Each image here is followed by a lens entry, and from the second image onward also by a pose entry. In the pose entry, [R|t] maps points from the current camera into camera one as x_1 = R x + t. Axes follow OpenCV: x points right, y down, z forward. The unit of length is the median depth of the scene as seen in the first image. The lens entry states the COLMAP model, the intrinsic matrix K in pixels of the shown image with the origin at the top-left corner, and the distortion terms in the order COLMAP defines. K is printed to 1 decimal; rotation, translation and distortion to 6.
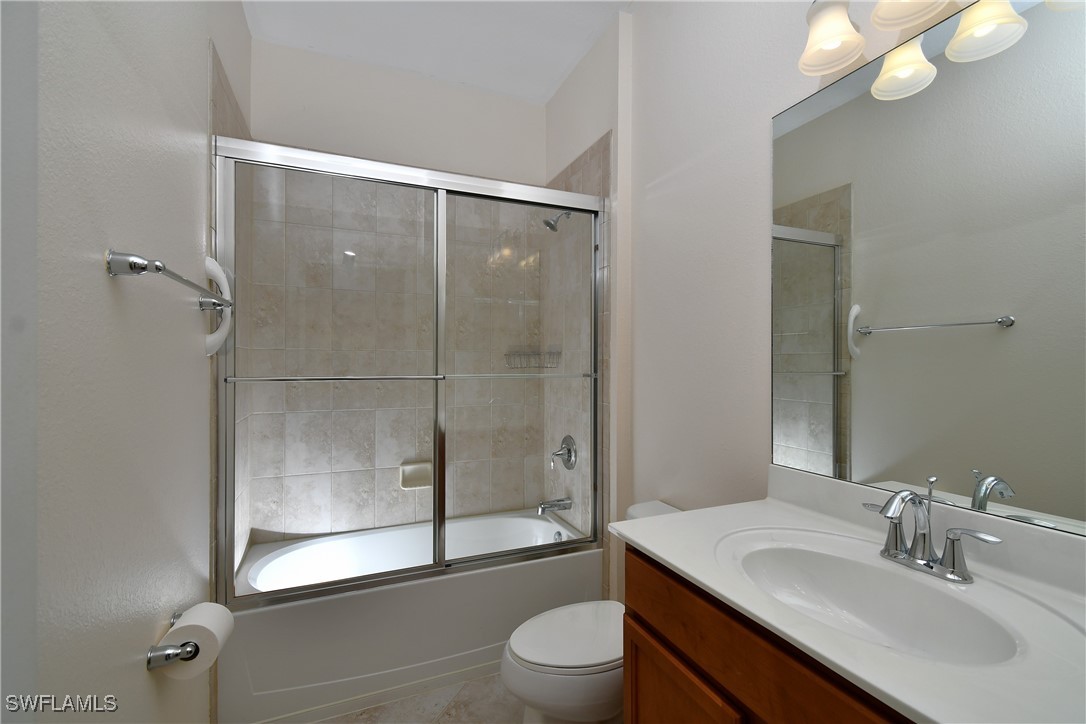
lens RADIAL K [[488.1, 0, 544.5], [0, 488.1, 358.0], [0, 0, 1]] dist [0.000786, 0.000144]
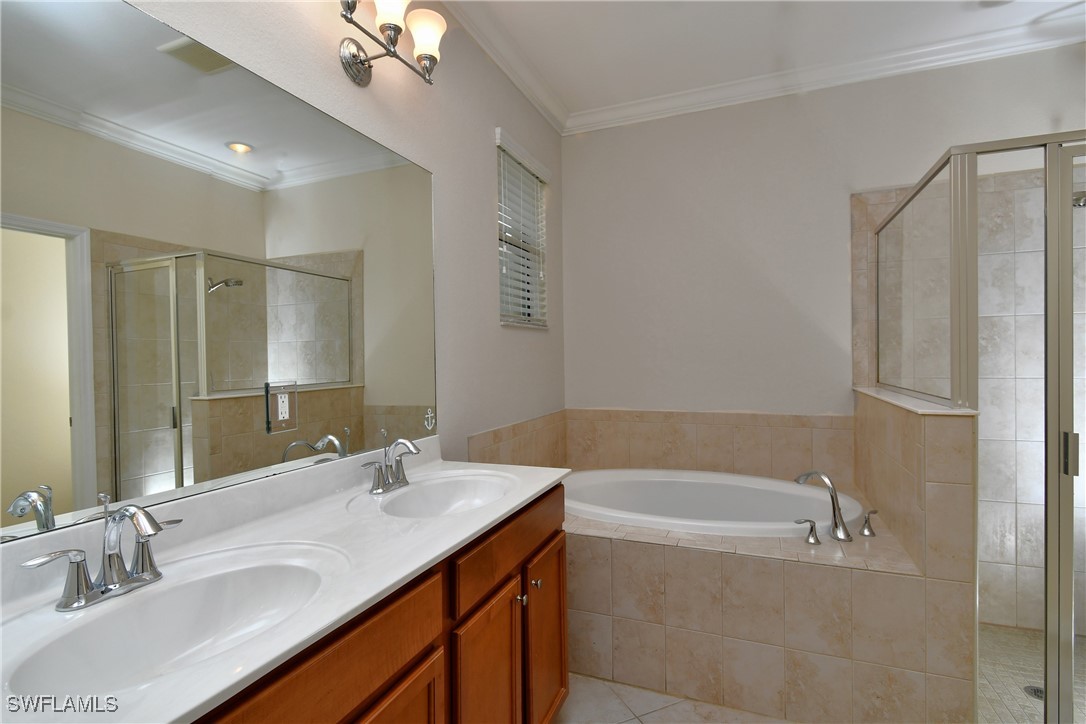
lens RADIAL K [[488.1, 0, 544.5], [0, 488.1, 358.0], [0, 0, 1]] dist [0.000786, 0.000144]
pose [[-0.680797, 0.008385, 0.732424, -0.422546], [0.010009, 0.999948, -0.002143, 0.003709], [-0.732404, 0.005872, -0.680845, 0.994209]]
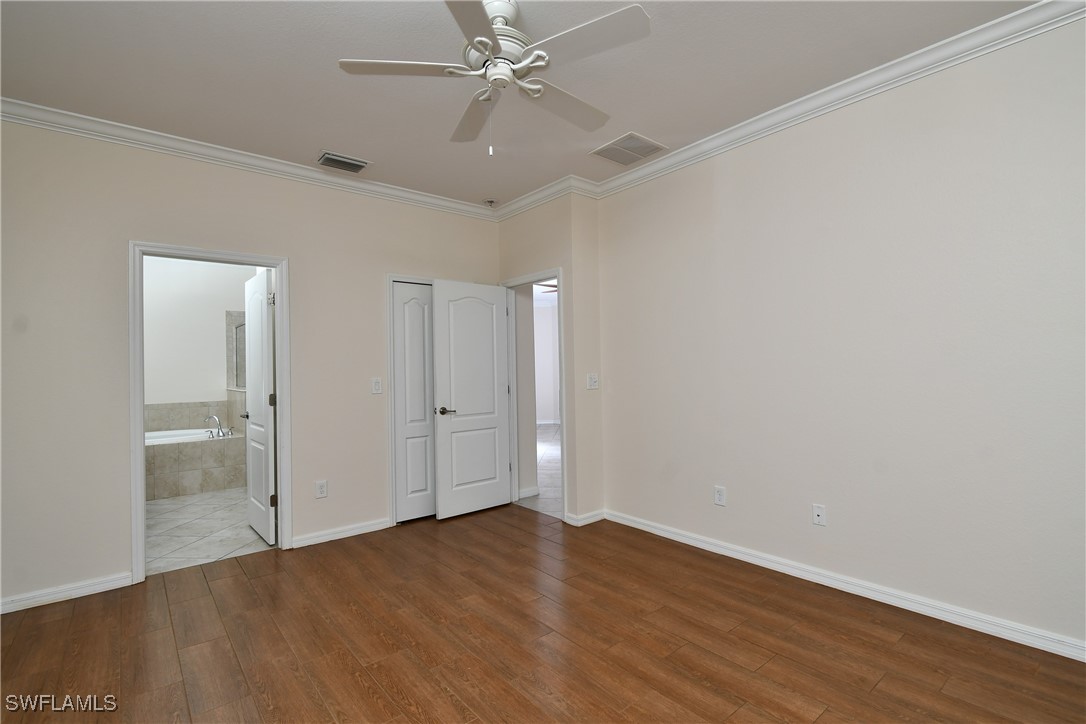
lens RADIAL K [[488.1, 0, 544.5], [0, 488.1, 358.0], [0, 0, 1]] dist [0.000786, 0.000144]
pose [[-0.954677, 0.016575, -0.297182, -1.252097], [0.024711, 0.999415, -0.023640, 0.019879], [0.296616, -0.029912, -0.954528, 3.803258]]
